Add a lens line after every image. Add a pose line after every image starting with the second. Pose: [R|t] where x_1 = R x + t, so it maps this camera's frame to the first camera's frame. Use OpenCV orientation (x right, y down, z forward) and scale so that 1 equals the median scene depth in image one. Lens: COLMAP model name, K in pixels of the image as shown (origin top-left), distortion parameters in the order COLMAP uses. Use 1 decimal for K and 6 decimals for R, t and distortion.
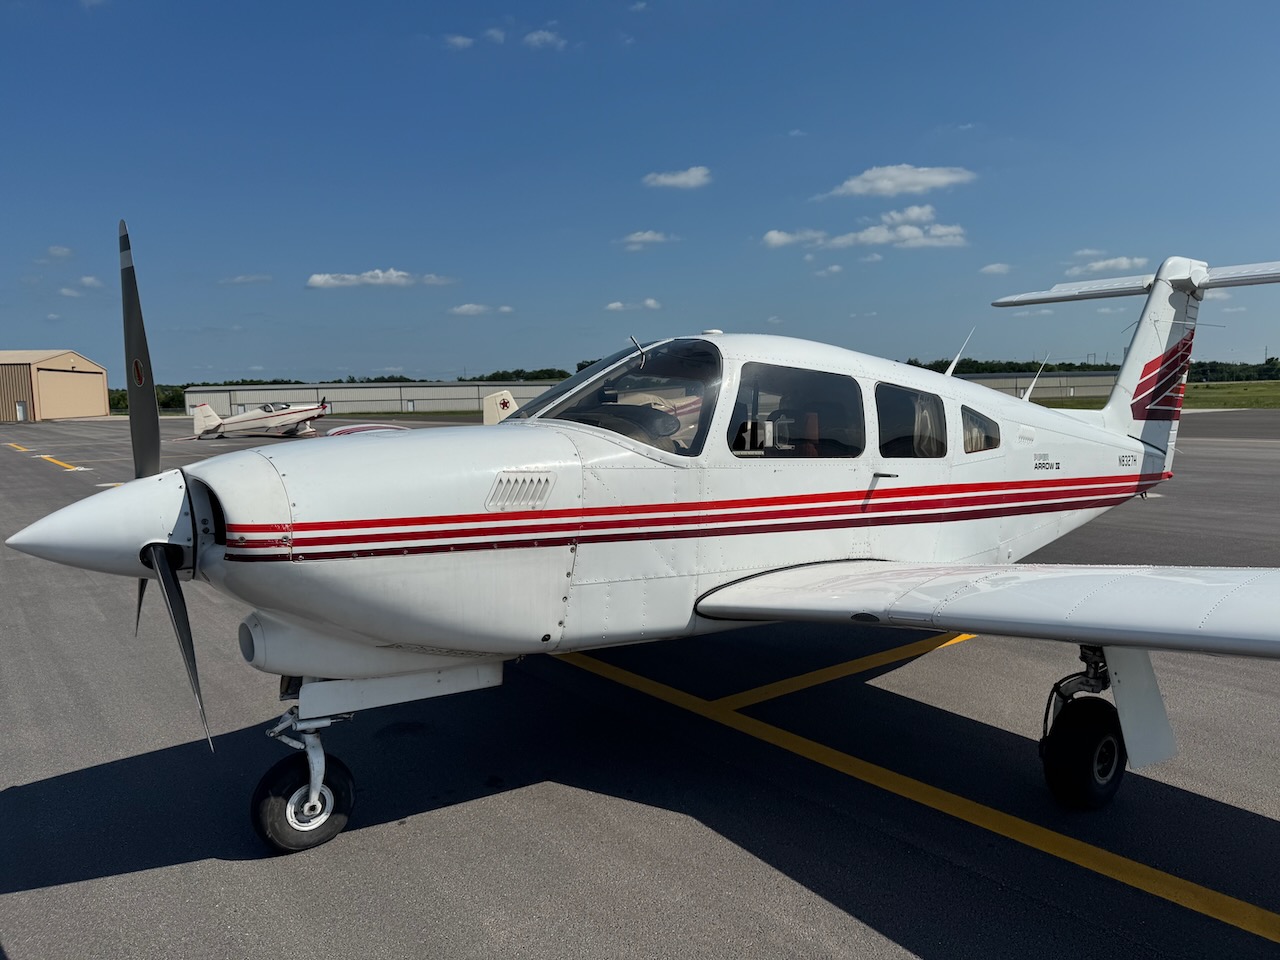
lens RADIAL K [[902.0, 0, 653.8], [0, 902.0, 474.1], [0, 0, 1]] dist [0.070561, -0.100348]
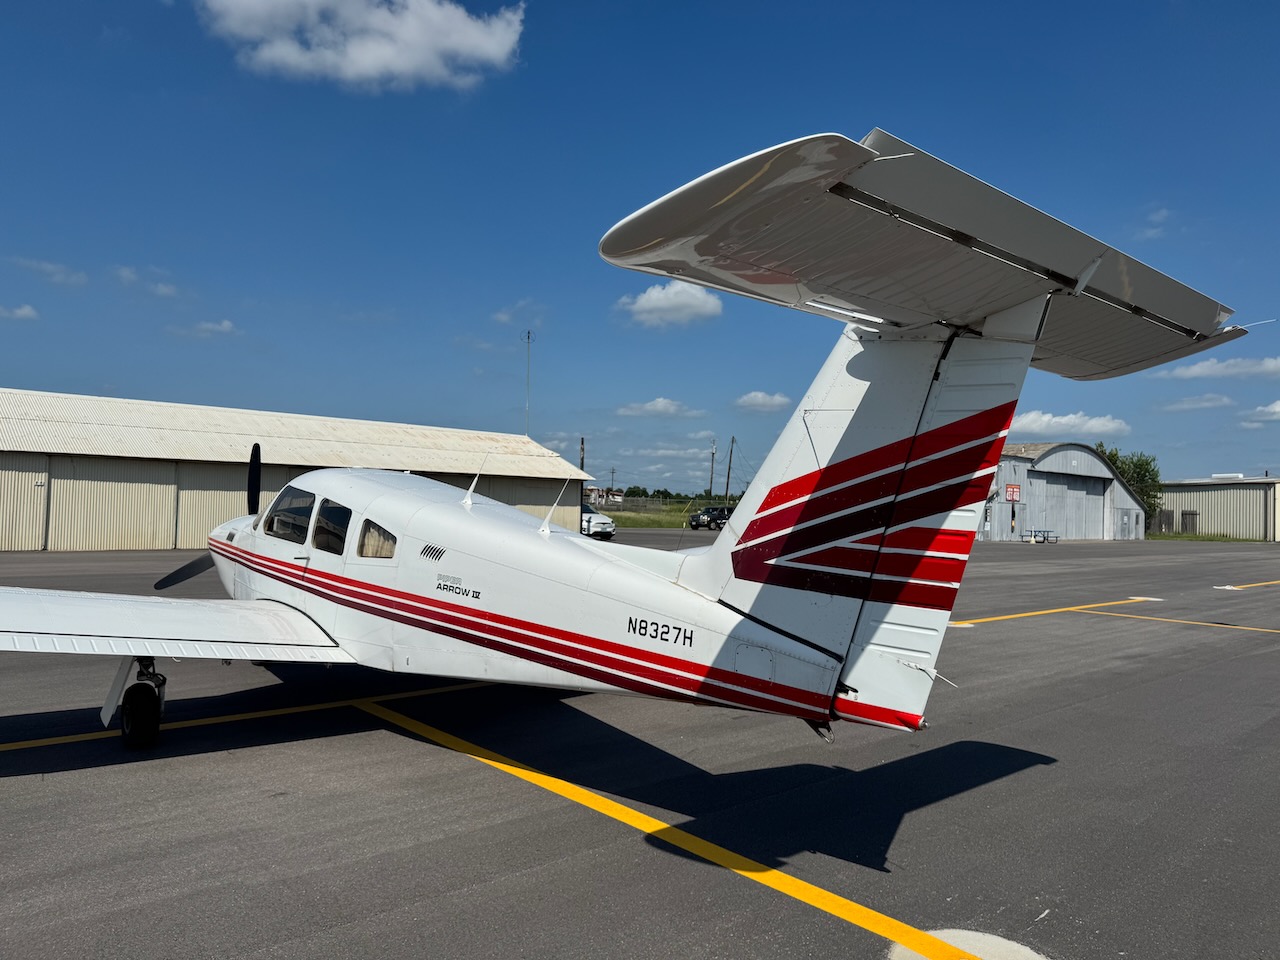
lens RADIAL K [[902.0, 0, 653.8], [0, 902.0, 474.1], [0, 0, 1]] dist [0.070561, -0.100348]
pose [[0.049967, -0.014899, -0.998640, 2.241720], [-0.117911, 0.992808, -0.020711, -0.218421], [0.991766, 0.118786, 0.047851, 1.805906]]
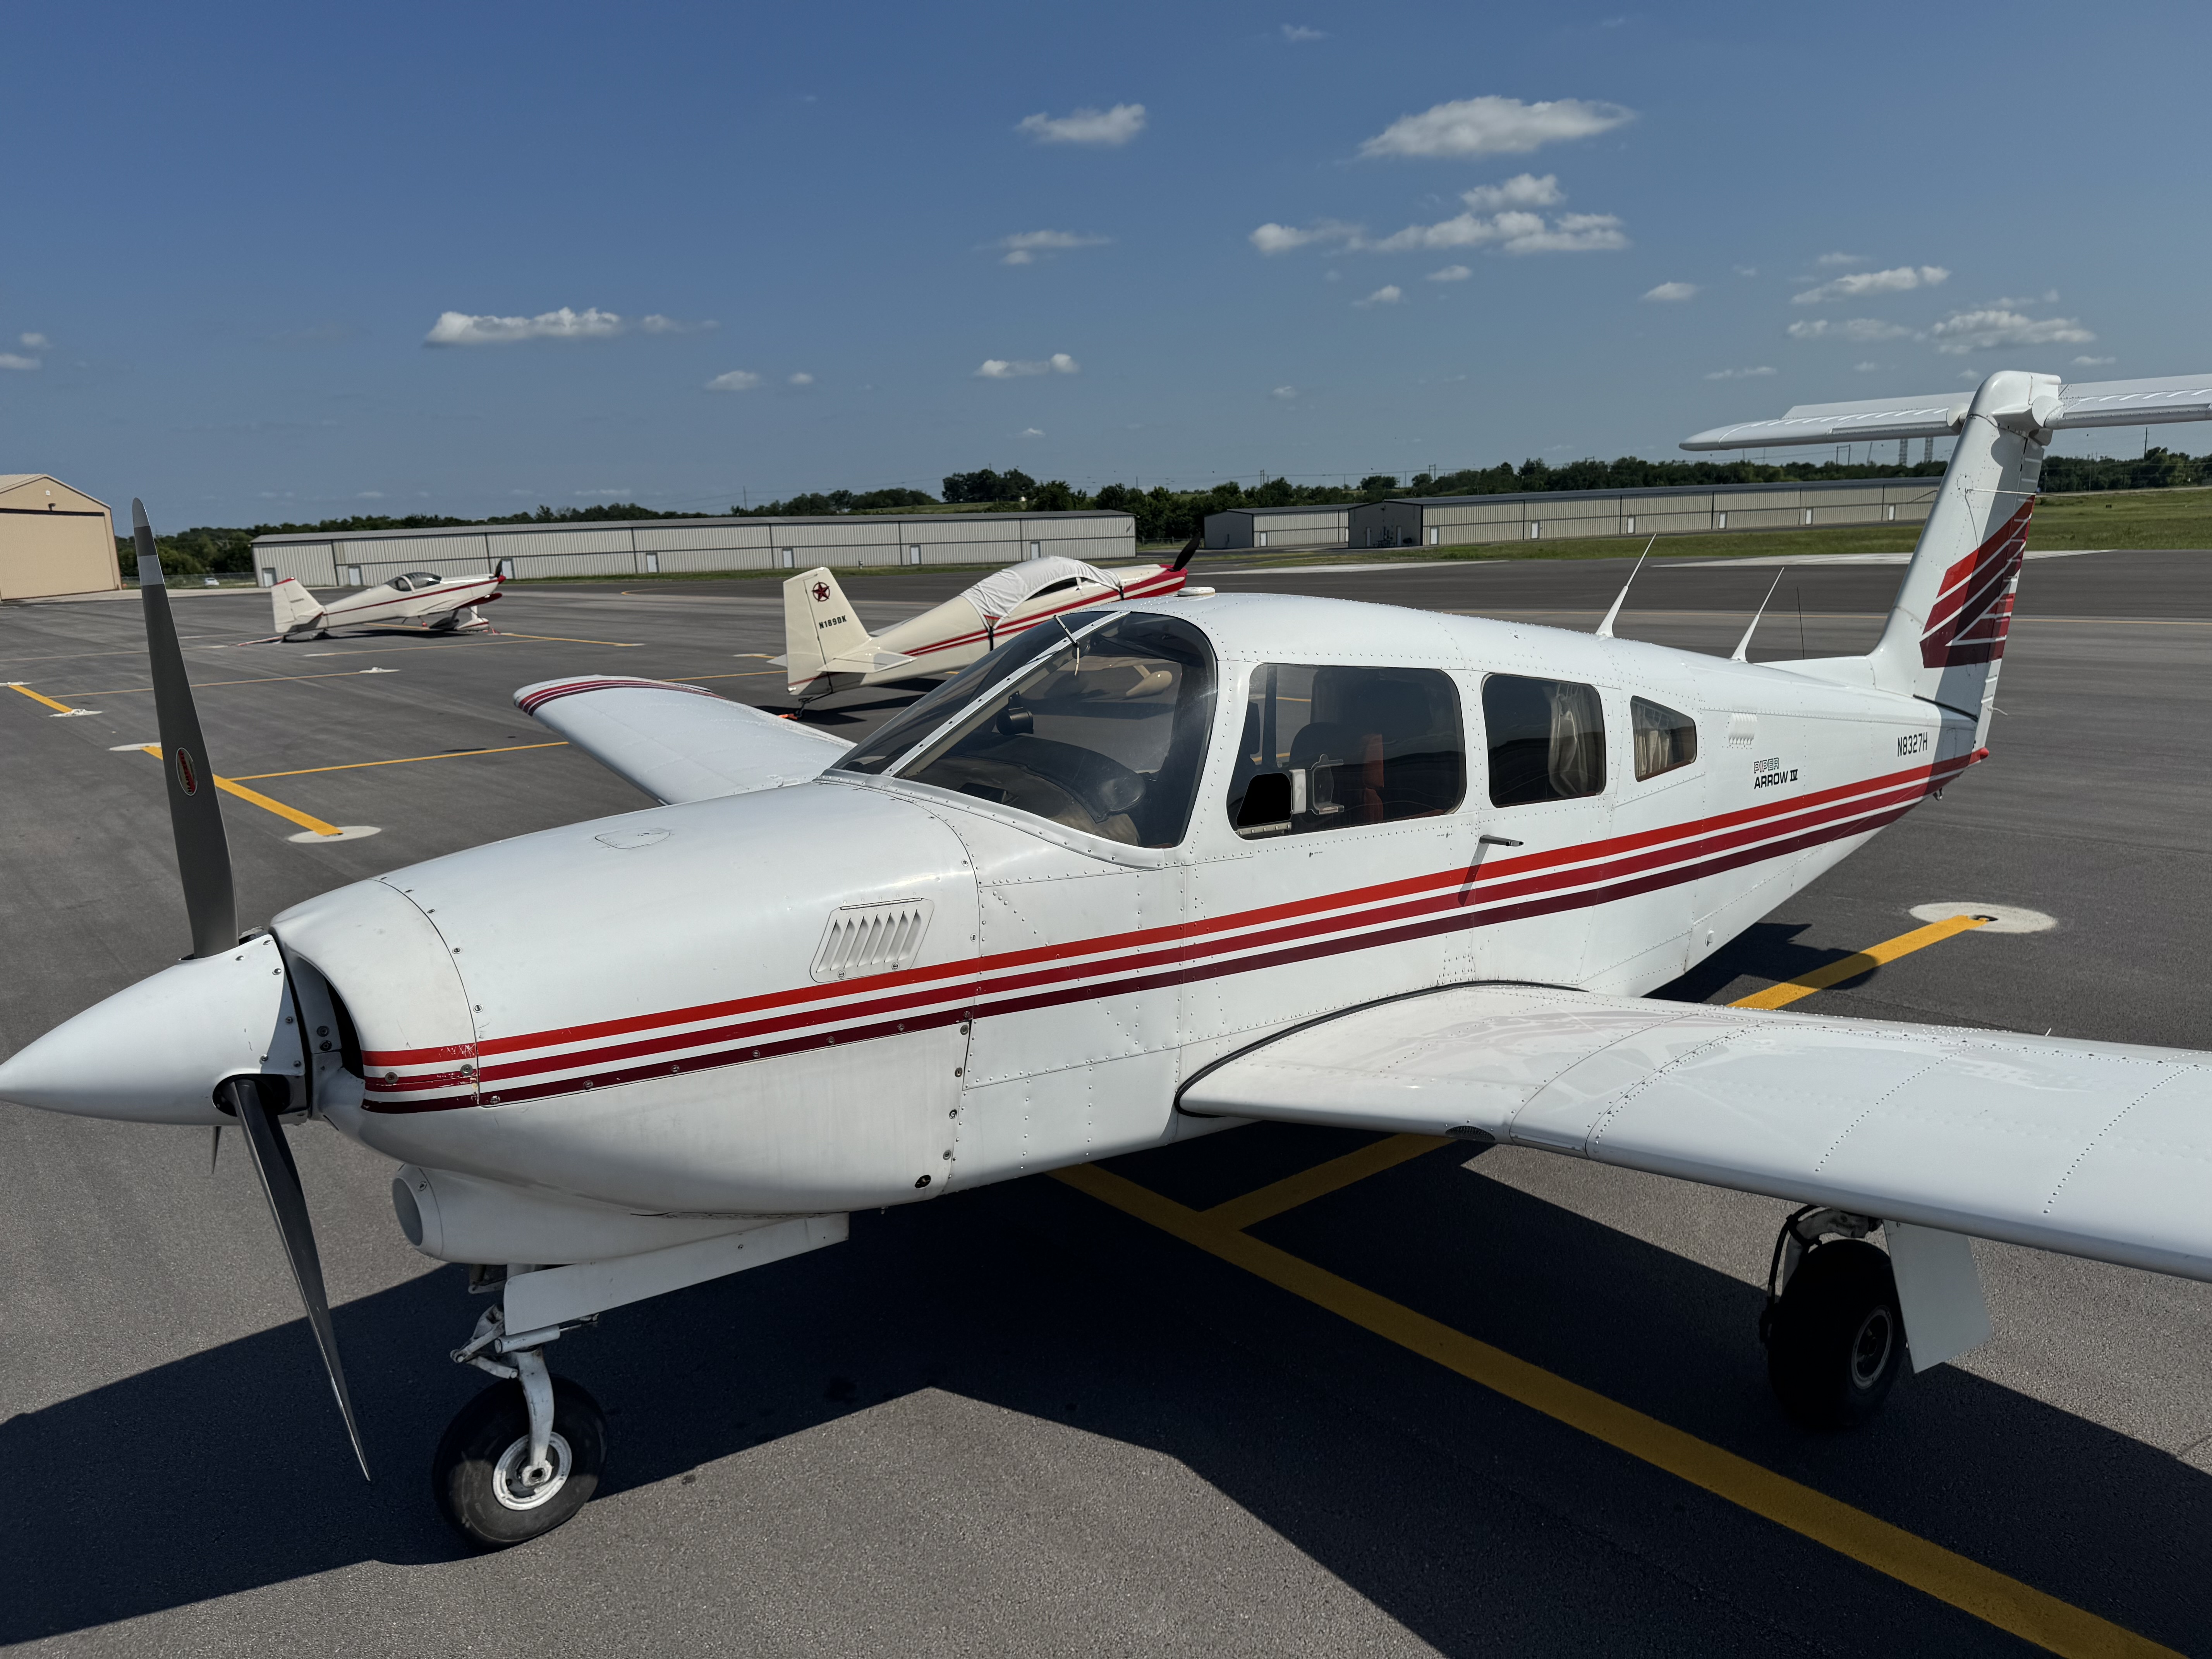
lens RADIAL K [[1561.3, 0, 1106.0], [0, 1561.3, 829.5], [0, 0, 1]] dist [0.064953, -0.091361]
pose [[0.999690, -0.021590, 0.012427, -0.008526], [0.020293, 0.995139, 0.096371, -0.128564], [-0.014447, -0.096089, 0.995268, 0.015954]]
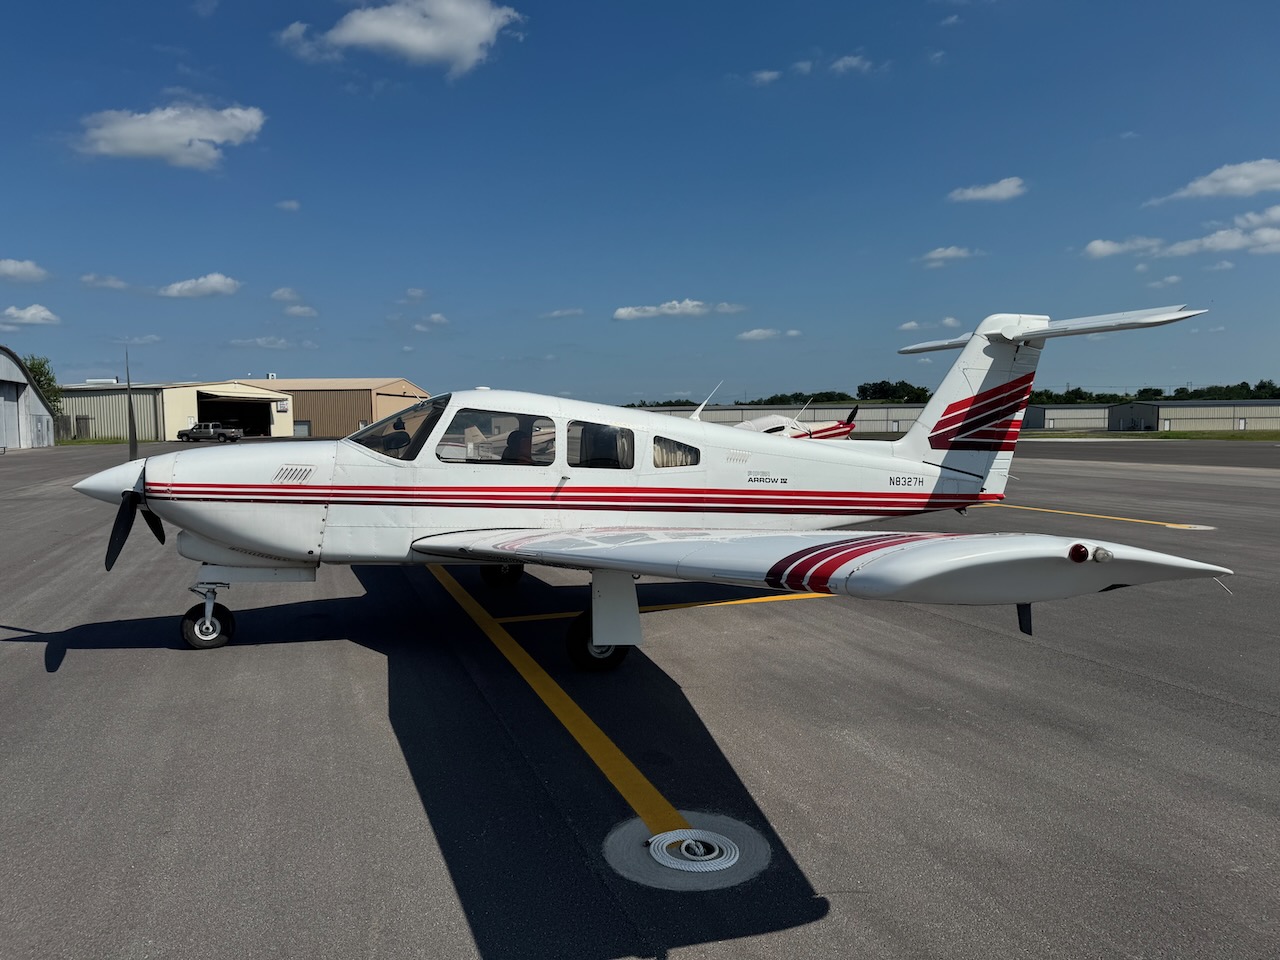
lens RADIAL K [[903.3, 0, 640.0], [0, 903.3, 480.0], [0, 0, 1]] dist [0.054720, -0.108819]
pose [[0.951704, 0.030229, -0.305524, 1.045320], [-0.036500, 0.999224, -0.014831, 0.028890], [0.304839, 0.025267, 0.952069, -0.579340]]
